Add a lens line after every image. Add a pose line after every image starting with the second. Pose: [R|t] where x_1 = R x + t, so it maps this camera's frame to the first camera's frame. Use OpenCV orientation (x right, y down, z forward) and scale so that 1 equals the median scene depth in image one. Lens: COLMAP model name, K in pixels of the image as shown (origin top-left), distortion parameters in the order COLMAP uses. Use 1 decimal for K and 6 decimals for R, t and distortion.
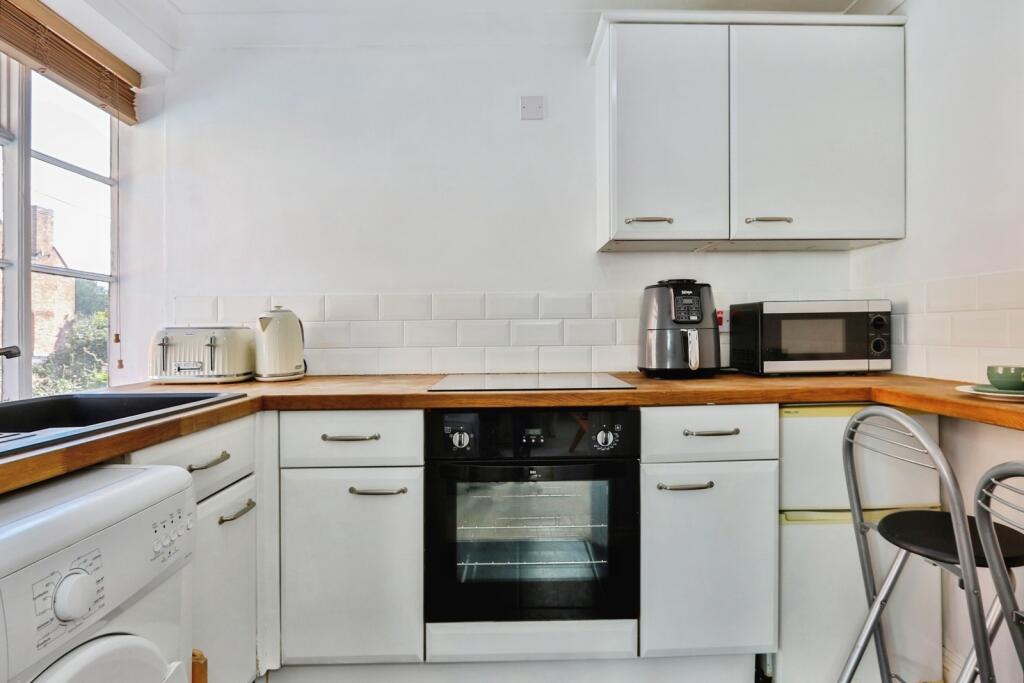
lens RADIAL K [[557.4, 0, 489.4], [0, 557.4, 336.3], [0, 0, 1]] dist [-0.017824, 0.002057]
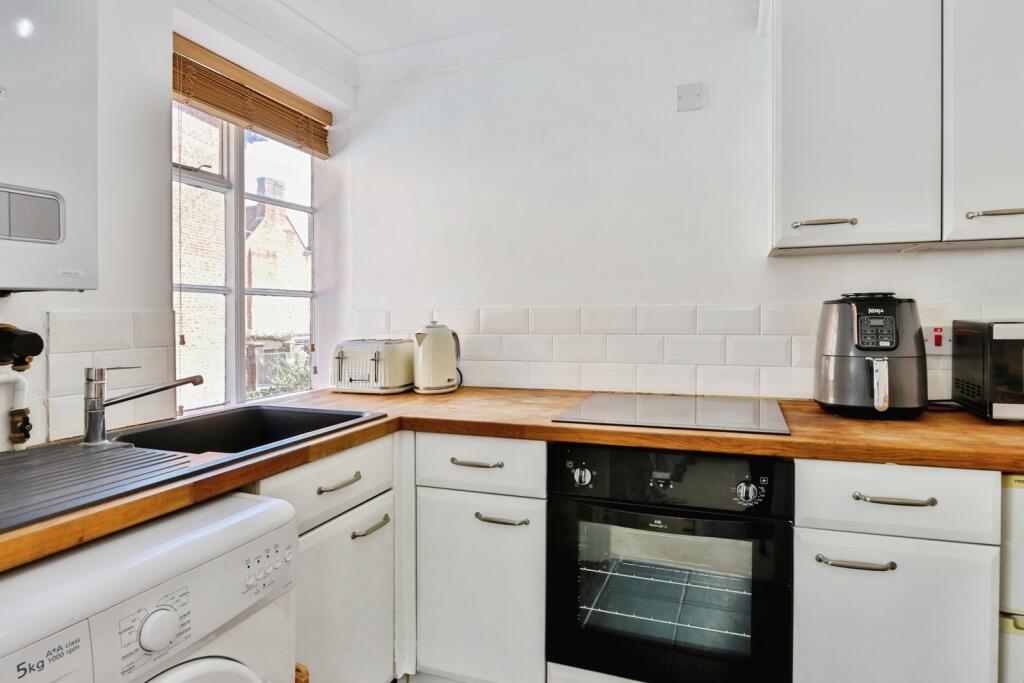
lens RADIAL K [[557.4, 0, 517.2], [0, 557.4, 312.6], [0, 0, 1]] dist [-0.017824, 0.002057]
pose [[0.934192, -0.002463, -0.356763, 0.177519], [0.006320, 0.999934, 0.009645, -0.098325], [0.356715, -0.011265, 0.934145, 0.084327]]
